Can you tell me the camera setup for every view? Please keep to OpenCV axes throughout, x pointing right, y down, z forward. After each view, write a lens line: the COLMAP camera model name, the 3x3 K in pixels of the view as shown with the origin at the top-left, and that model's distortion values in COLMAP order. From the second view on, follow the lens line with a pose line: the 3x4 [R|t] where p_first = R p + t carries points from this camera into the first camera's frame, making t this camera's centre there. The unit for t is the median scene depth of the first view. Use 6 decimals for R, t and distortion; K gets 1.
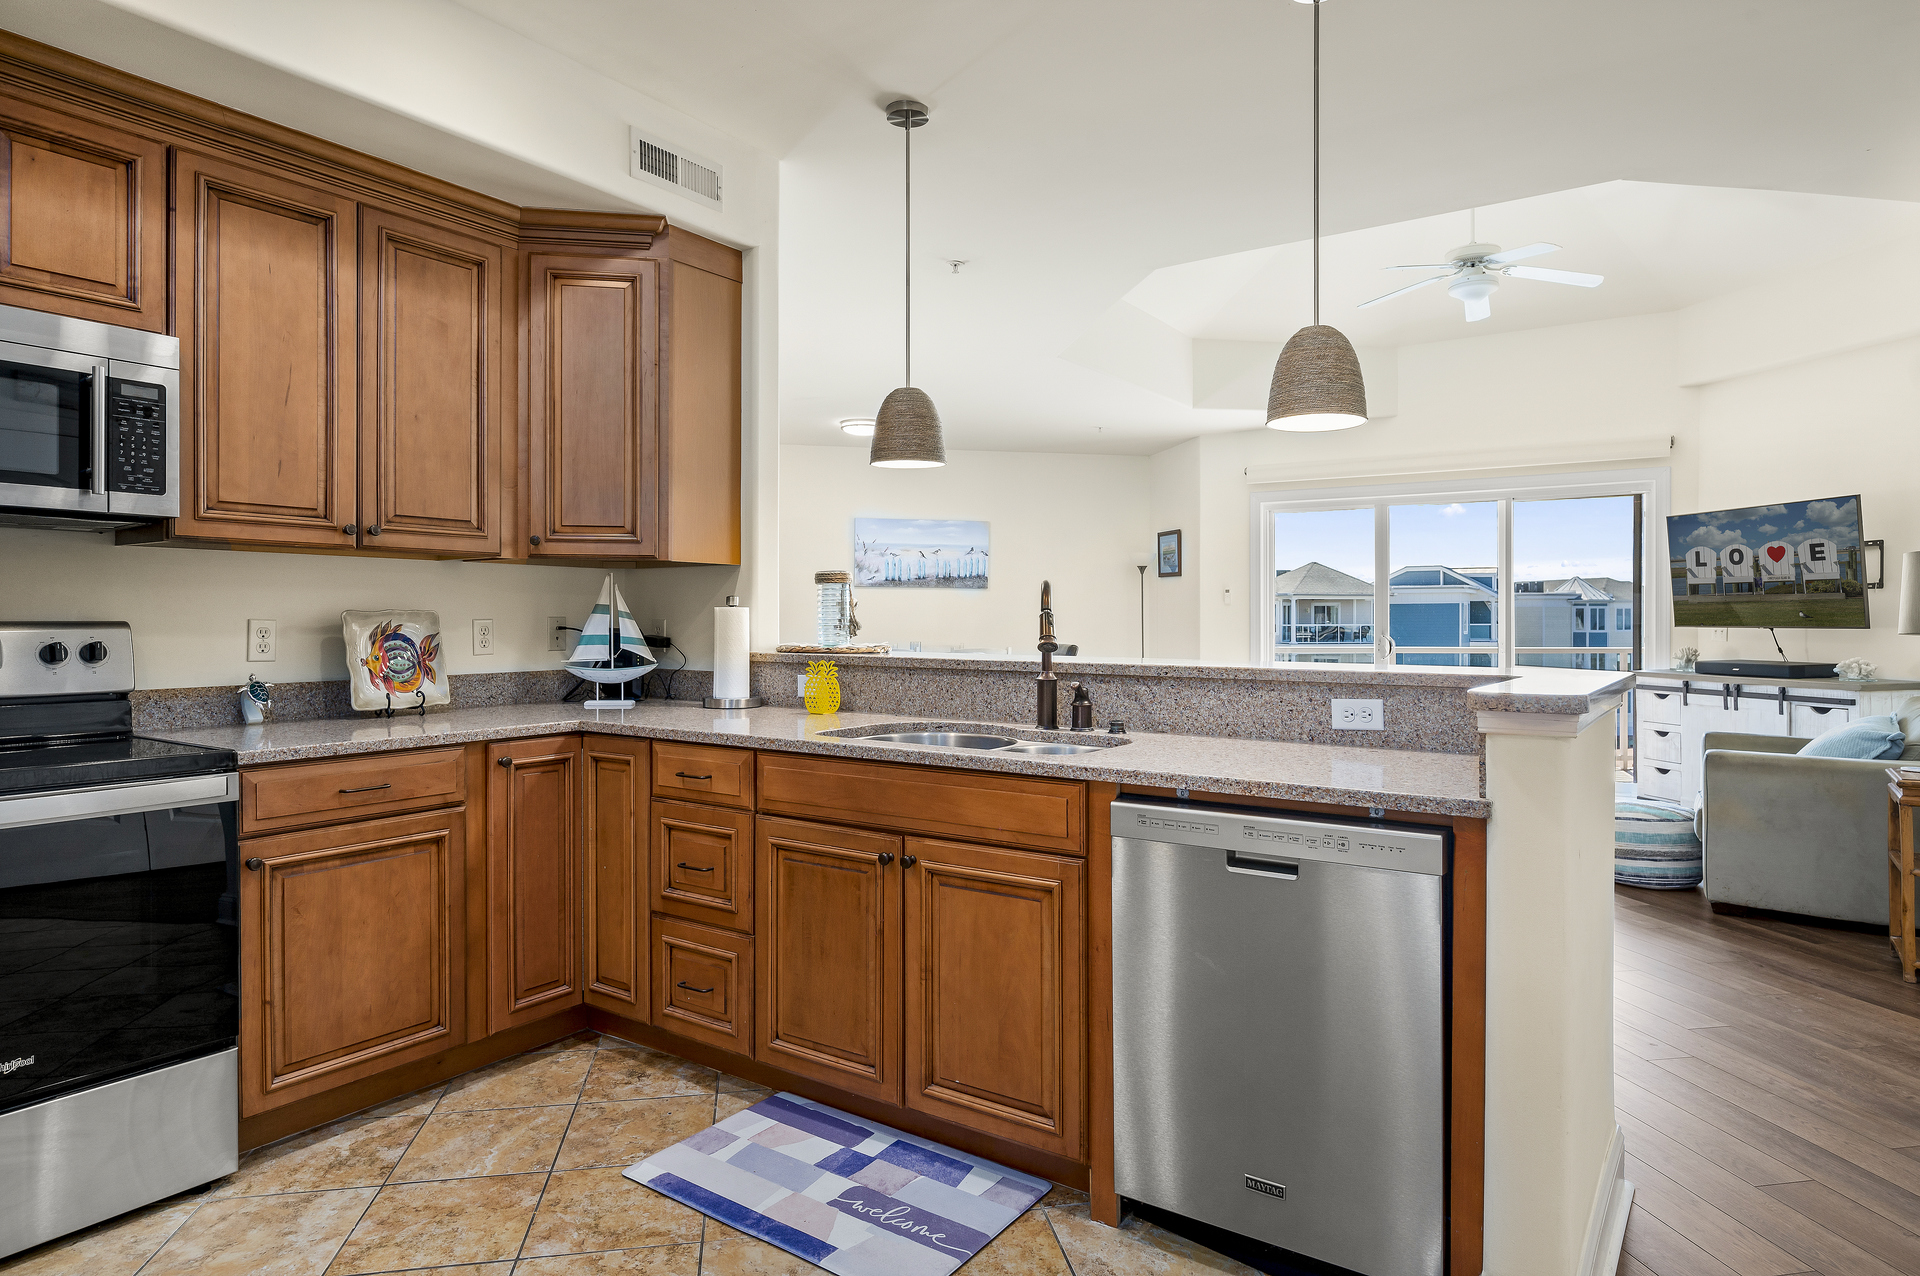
lens RADIAL K [[1114.2, 0, 963.8], [0, 1114.2, 622.7], [0, 0, 1]] dist [-0.004976, -0.000484]
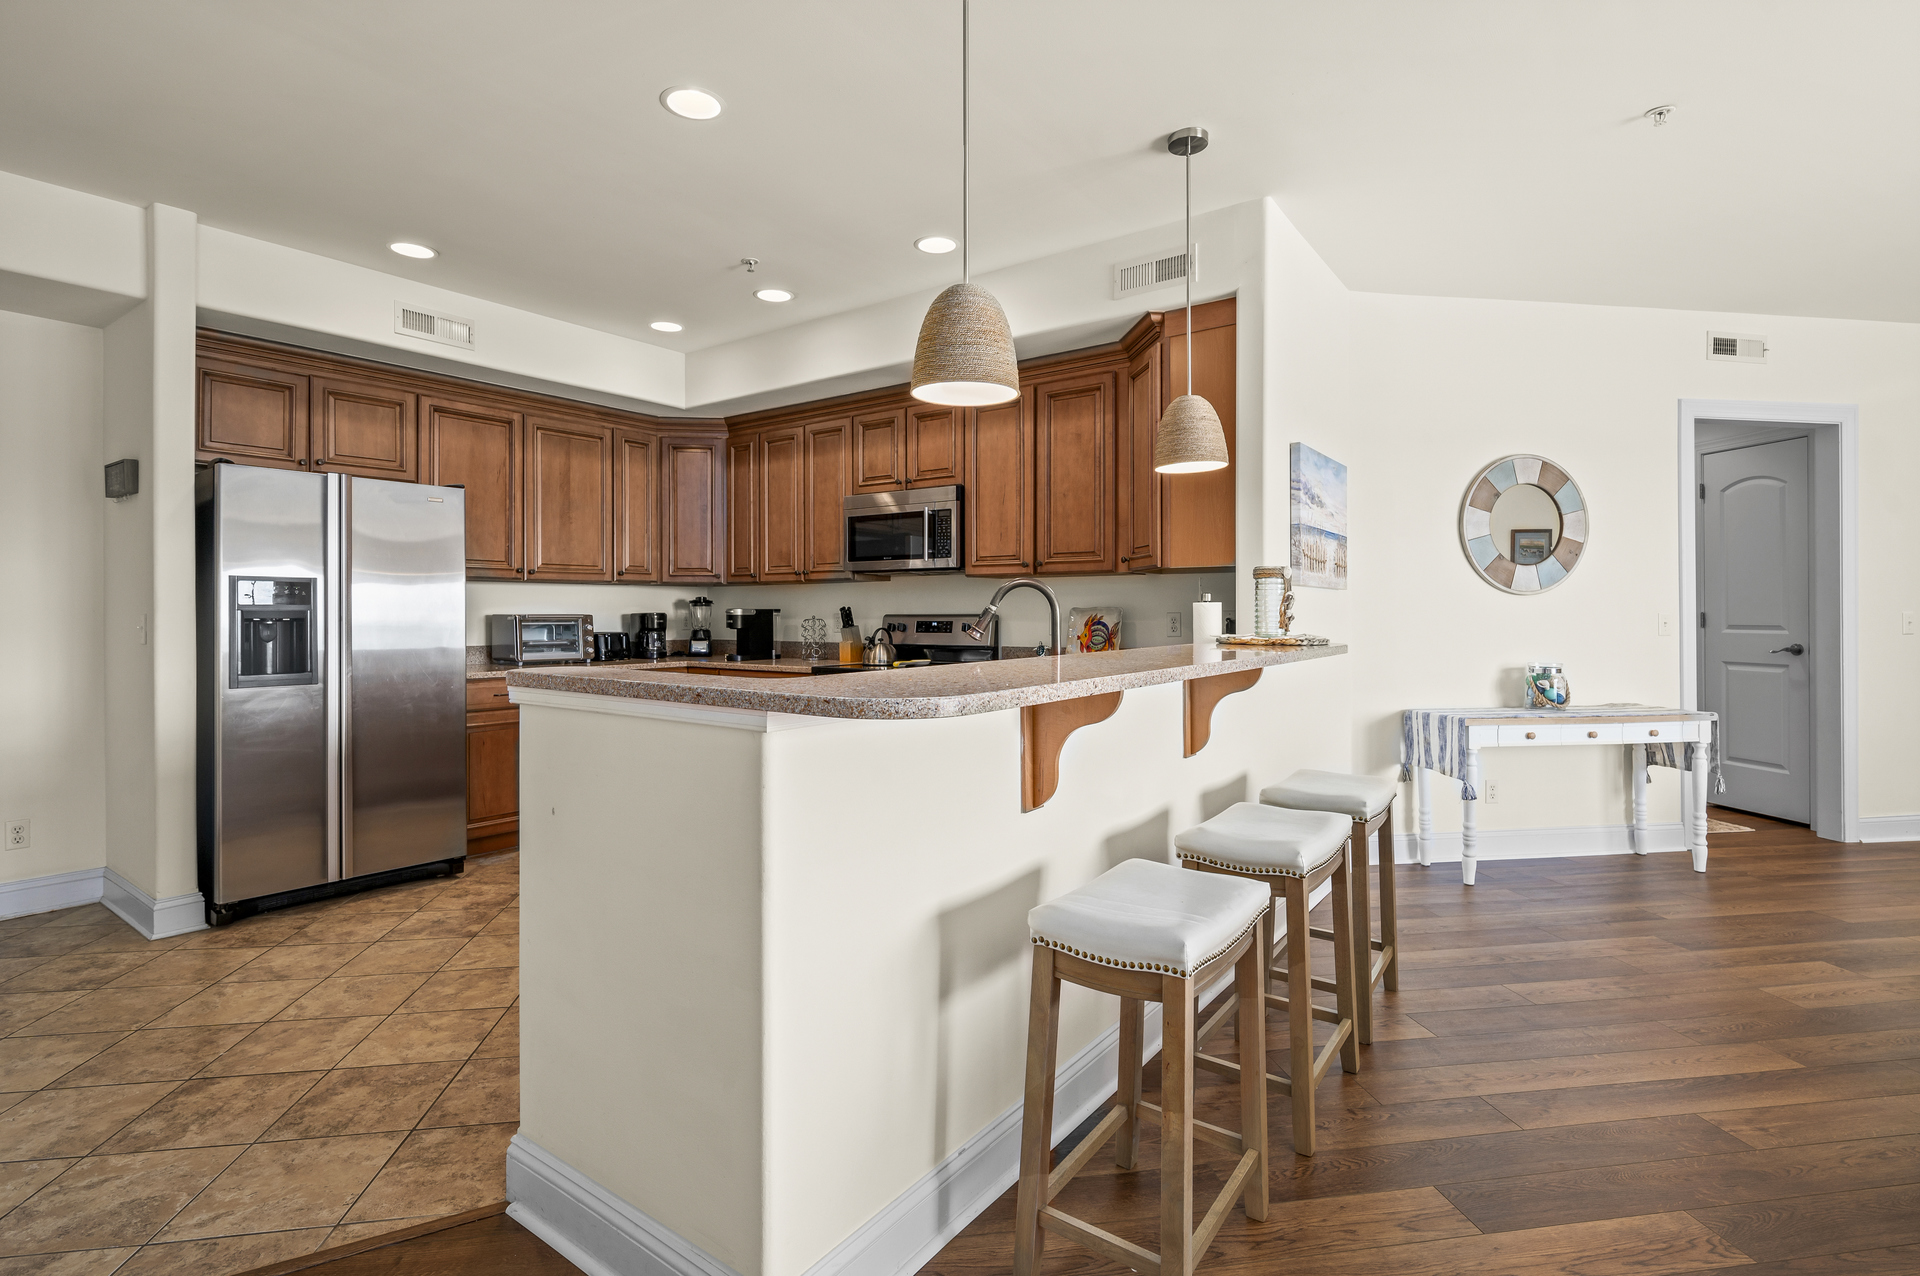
lens RADIAL K [[895.5, 0, 965.3], [0, 895.5, 631.6], [0, 0, 1]] dist [0.002134, 0.000043]
pose [[-0.008379, 0.004408, -0.999955, 0.881420], [-0.005458, 0.999975, 0.004454, 0.020888], [0.999950, 0.005495, -0.008355, 0.851869]]
